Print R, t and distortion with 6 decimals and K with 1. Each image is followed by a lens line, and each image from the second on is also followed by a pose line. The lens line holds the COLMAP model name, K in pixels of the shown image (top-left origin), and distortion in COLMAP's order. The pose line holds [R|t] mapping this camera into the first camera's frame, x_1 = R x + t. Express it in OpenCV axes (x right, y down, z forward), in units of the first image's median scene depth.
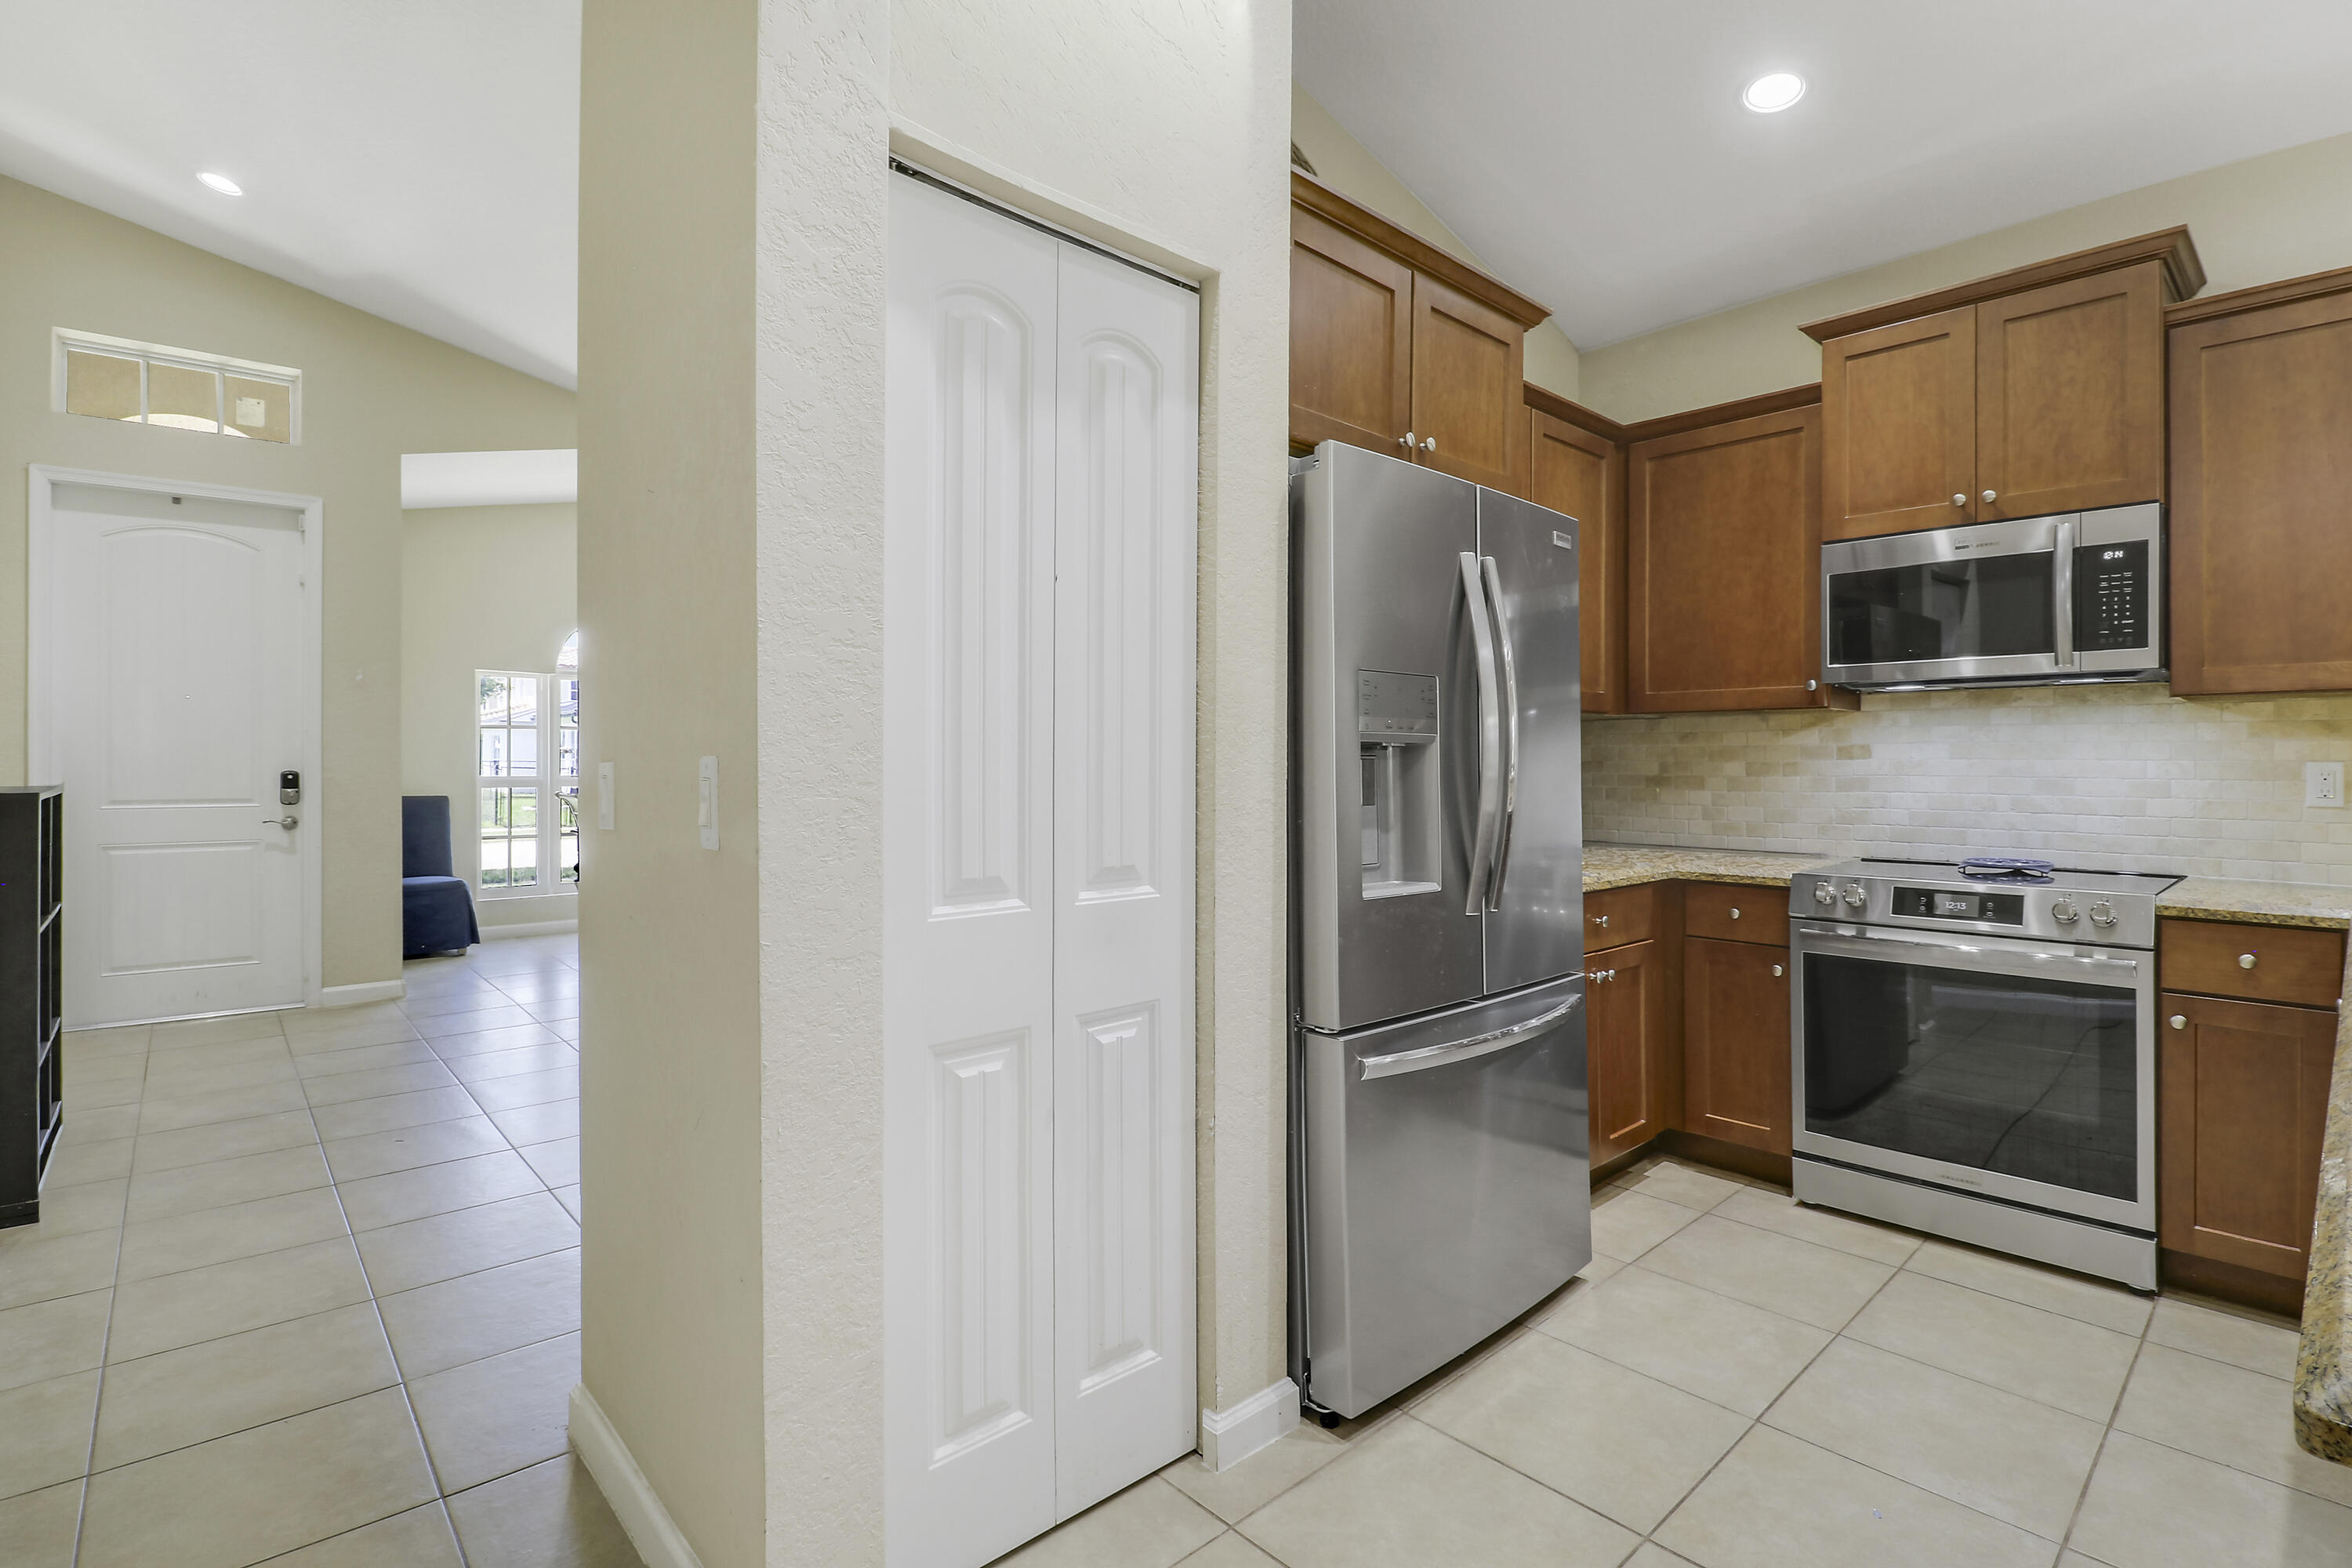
lens RADIAL K [[1093.3, 0, 1176.0], [0, 1093.3, 784.0], [0, 0, 1]] dist [-0.002323, -0.013991]
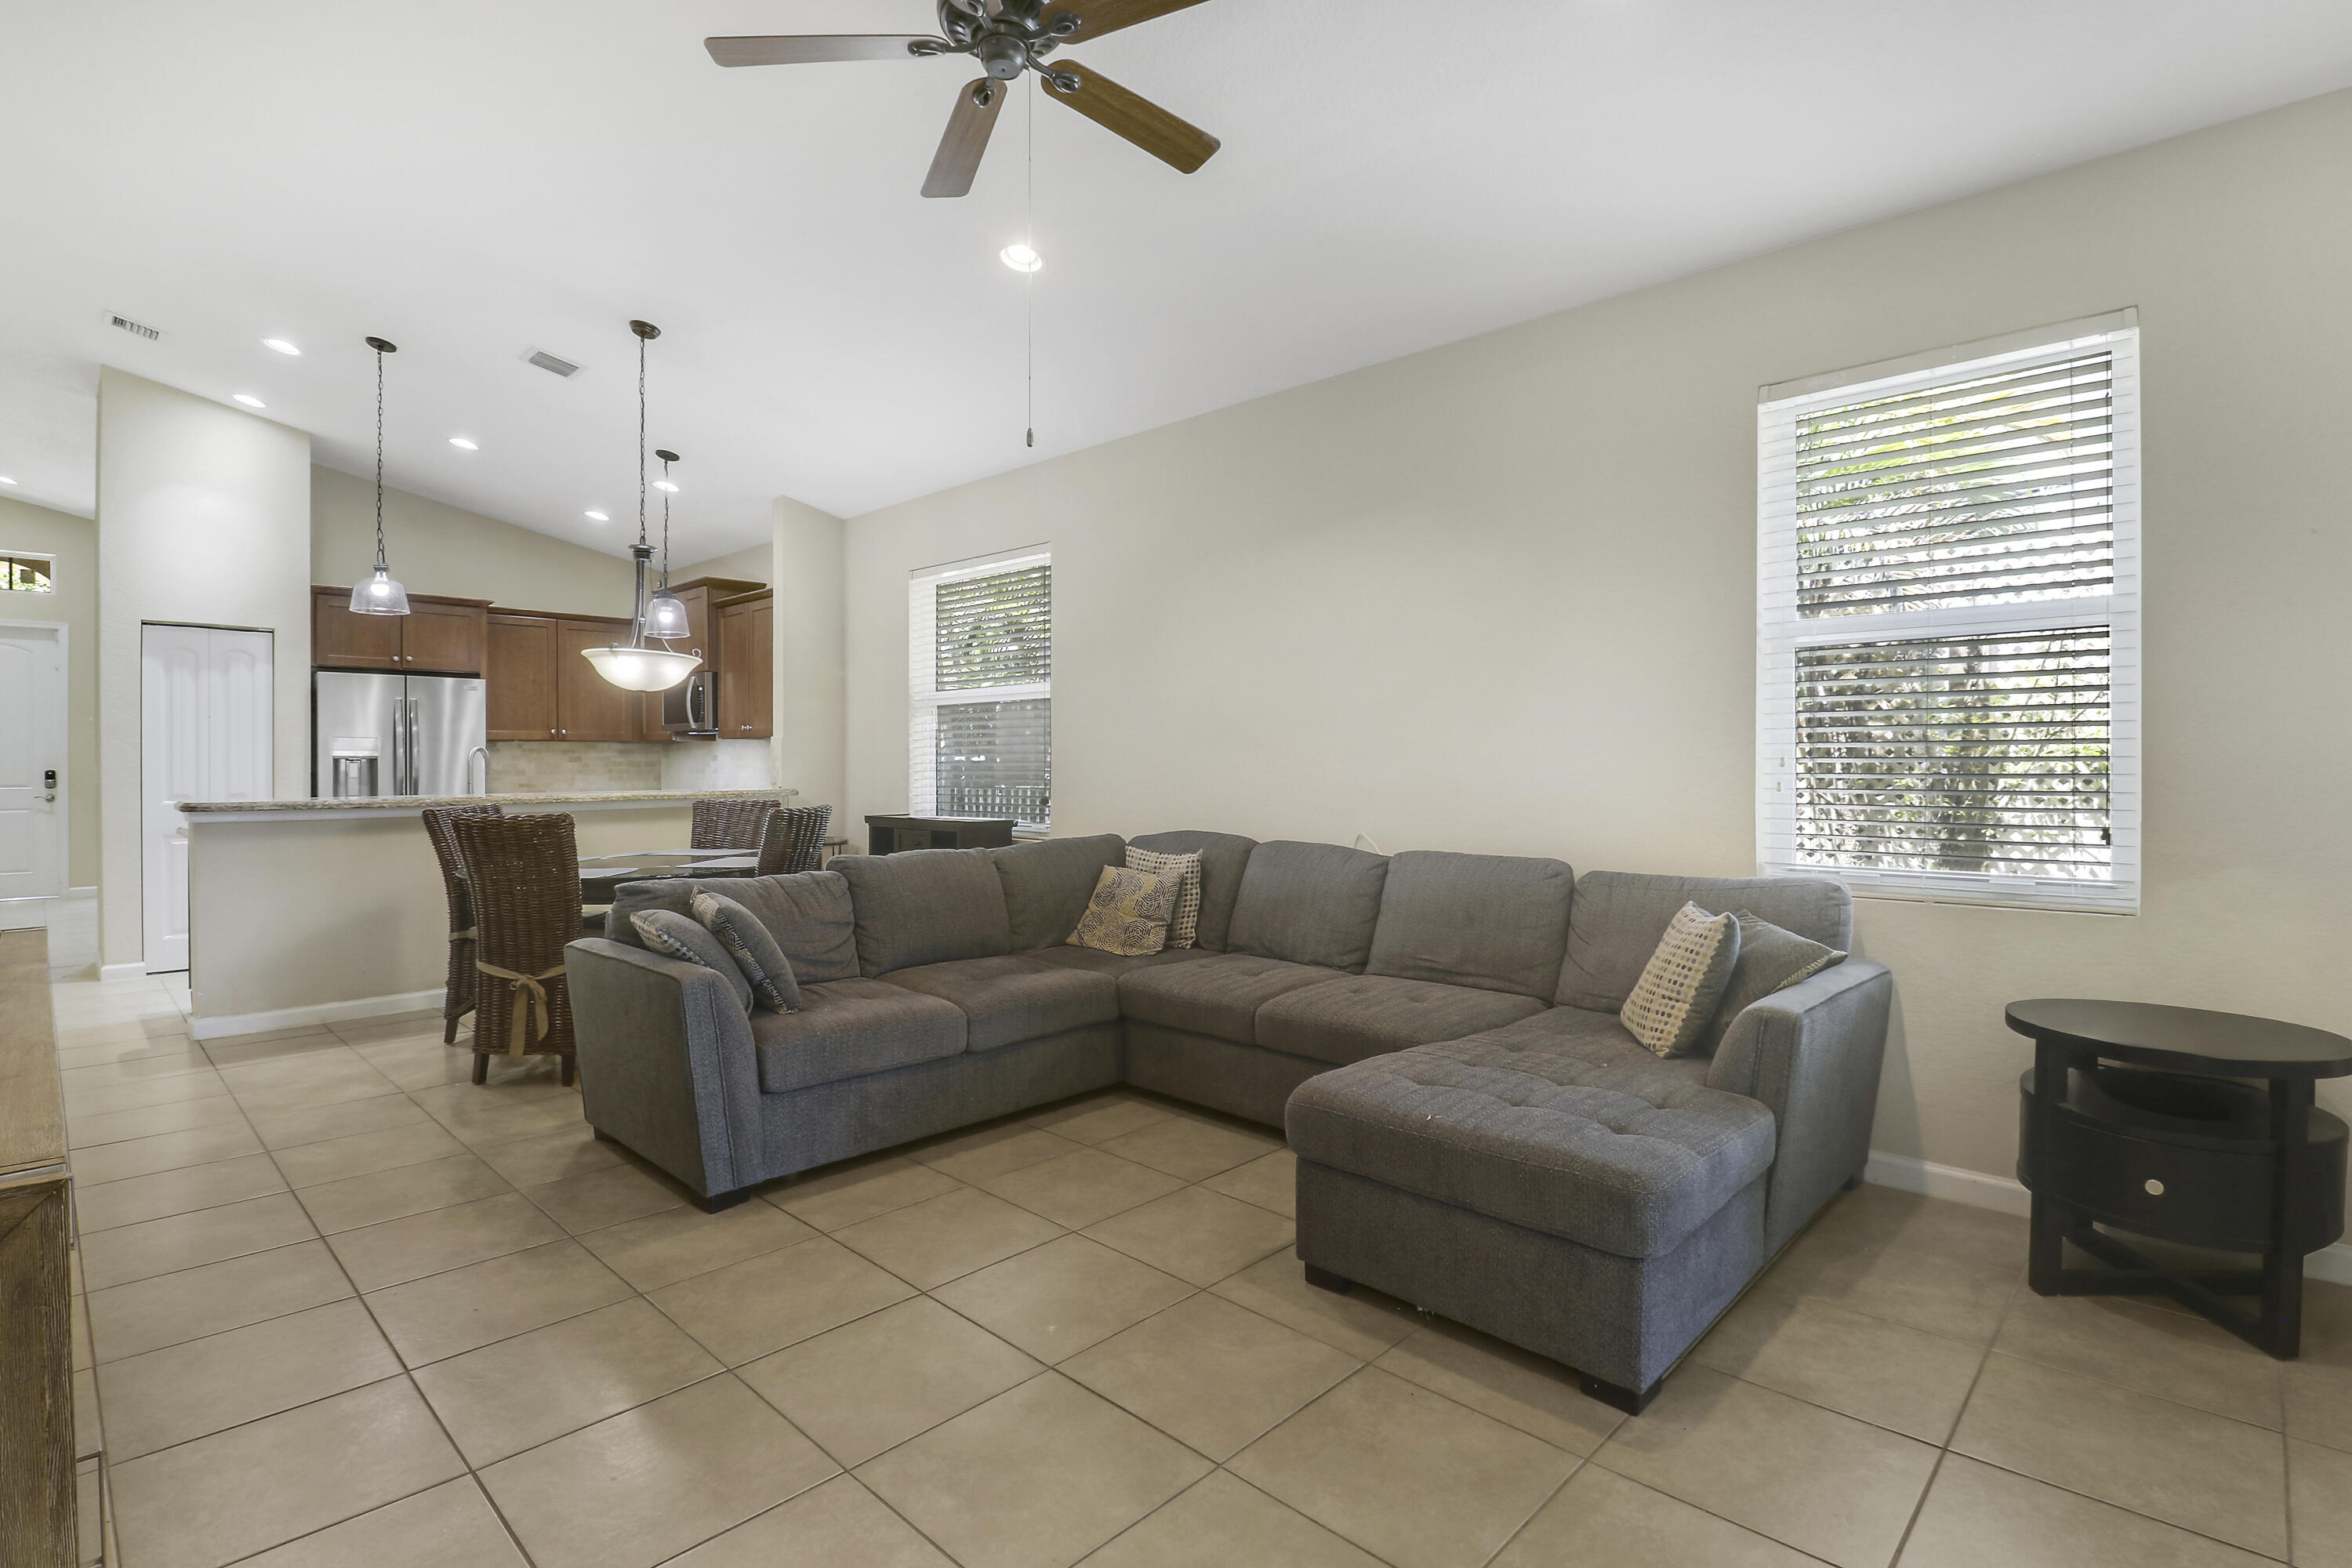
lens RADIAL K [[1111.0, 0, 1180.7], [0, 1111.0, 762.2], [0, 0, 1]] dist [0.000073, -0.009574]
pose [[0.997590, -0.004462, 0.069236, 1.896453], [0.005662, 0.999837, -0.017143, 0.035385], [-0.069149, 0.017494, 0.997453, -1.945881]]
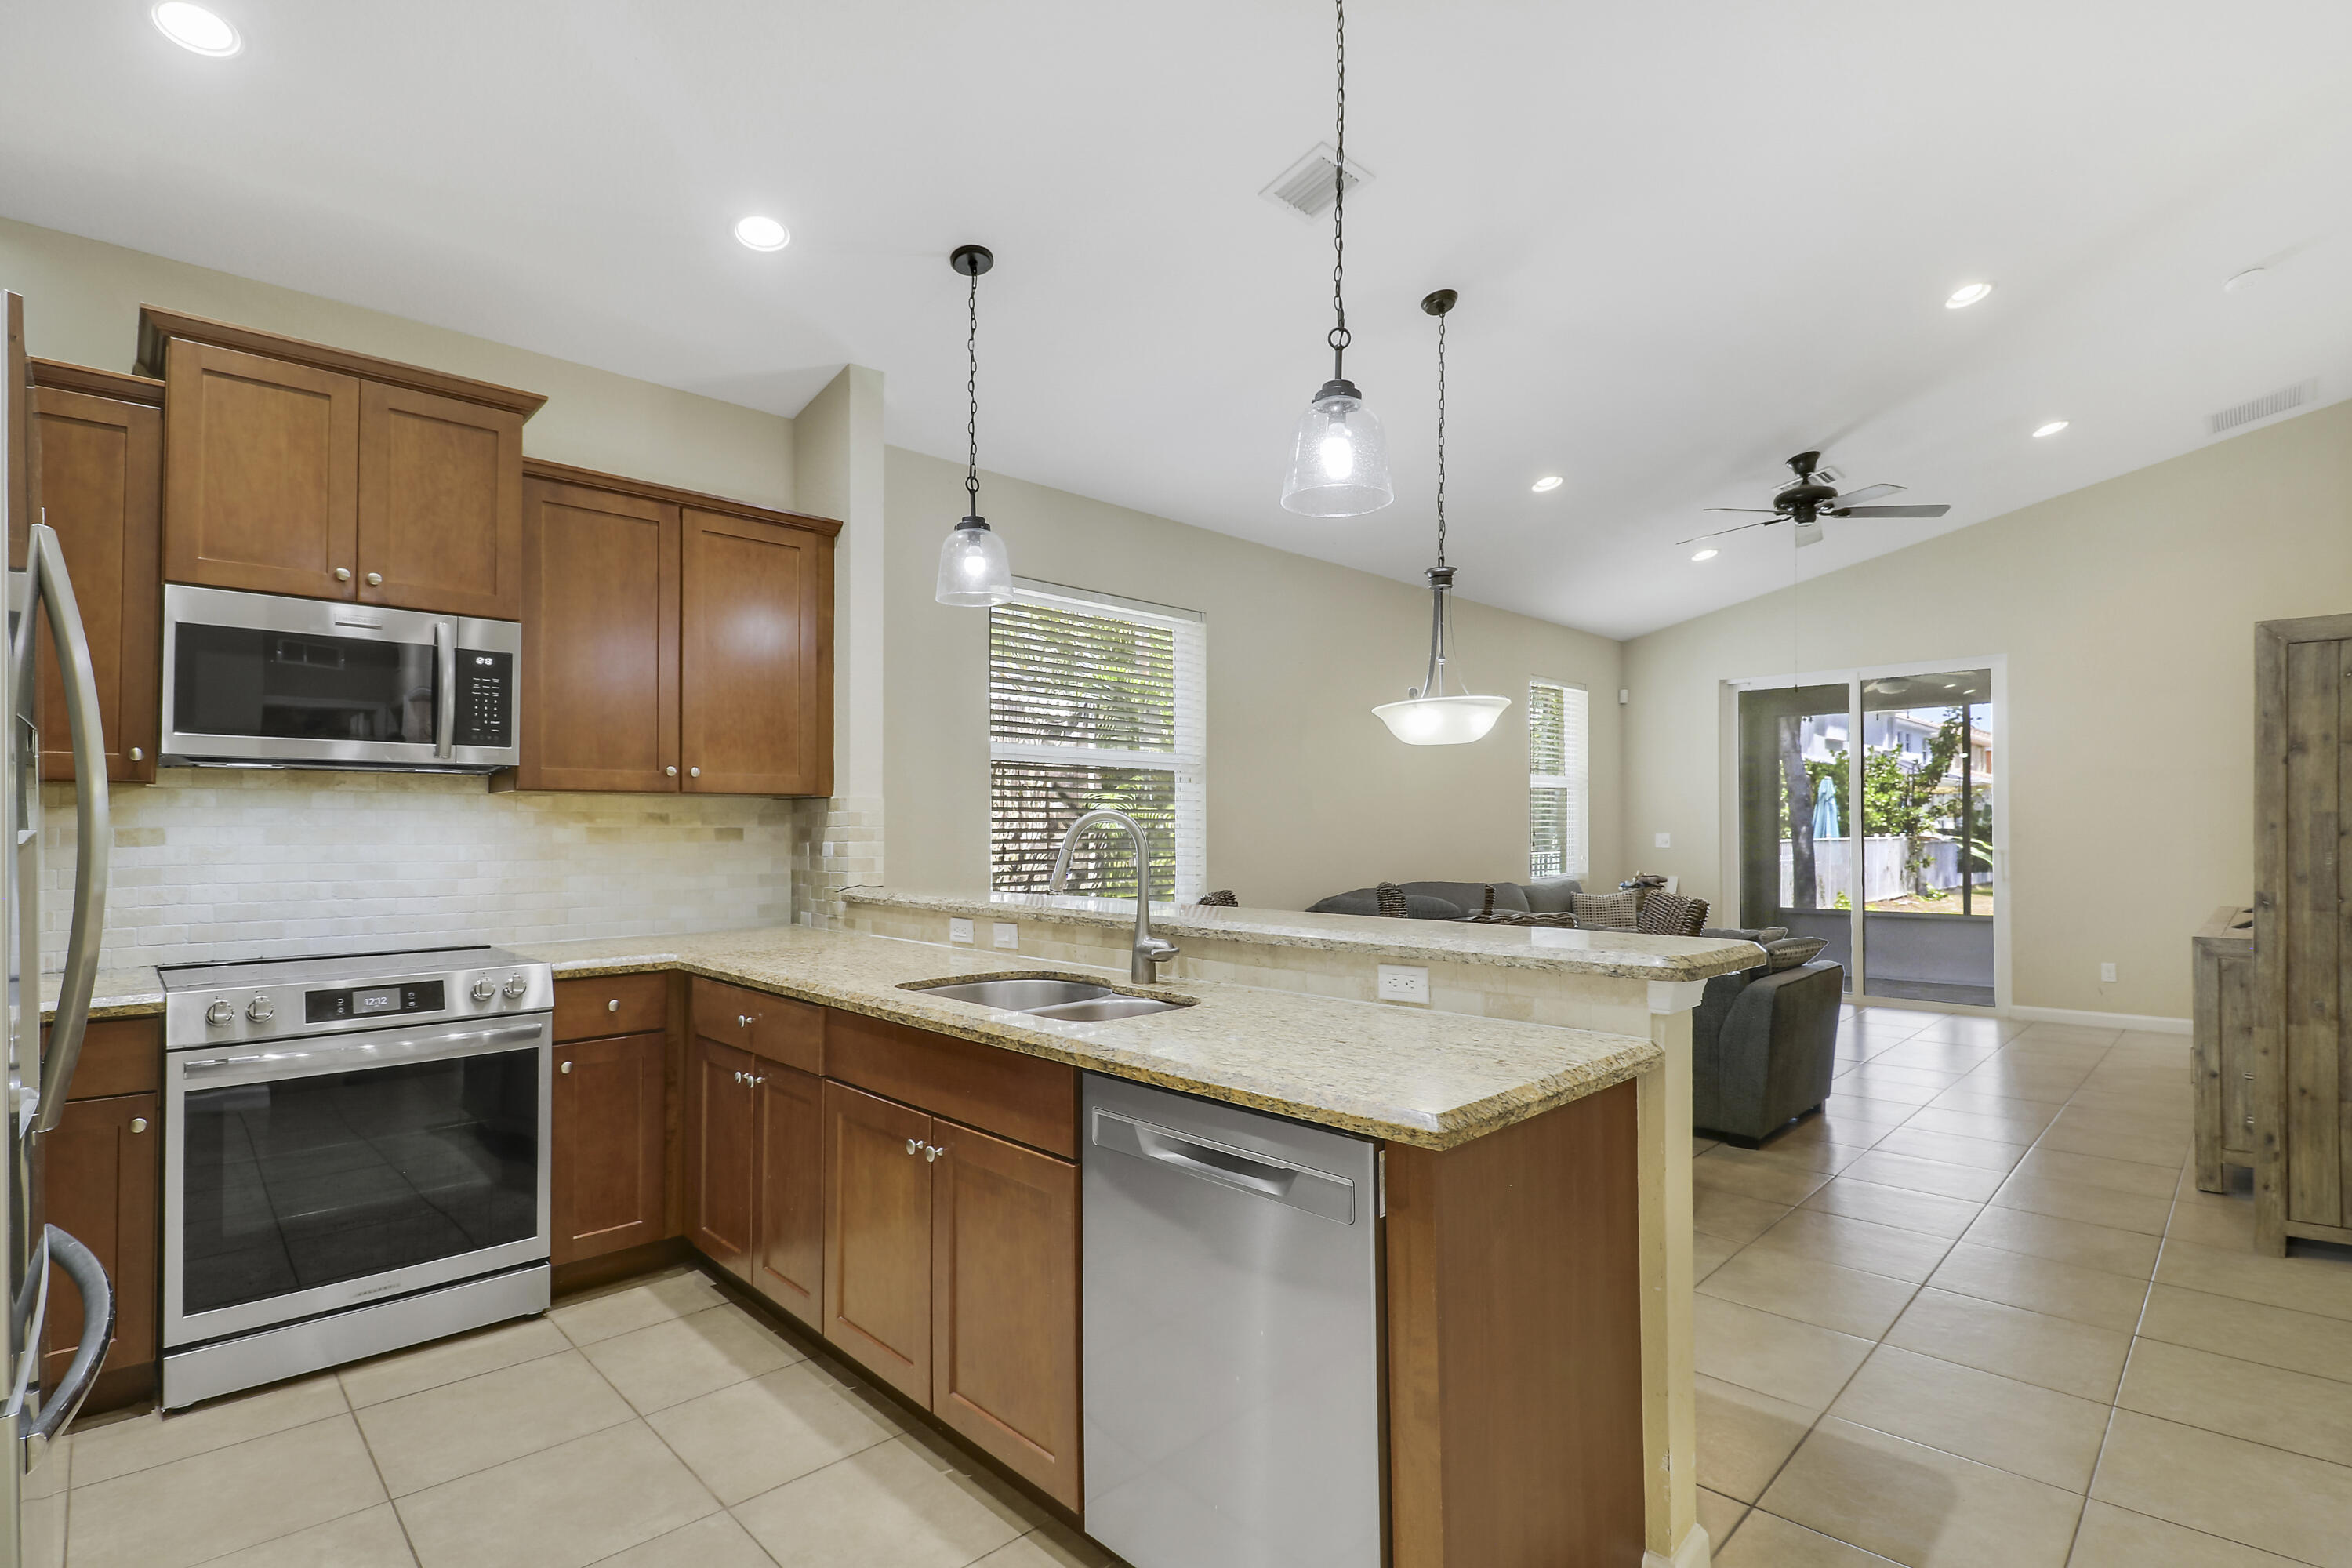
lens RADIAL K [[1103.8, 0, 1173.7], [0, 1103.8, 797.3], [0, 0, 1]] dist [0.000392, -0.014750]
pose [[-0.041745, 0.026930, 0.998765, -0.282398], [0.021514, 0.999429, -0.026049, -0.027081], [-0.998897, 0.020400, -0.042300, 0.338671]]
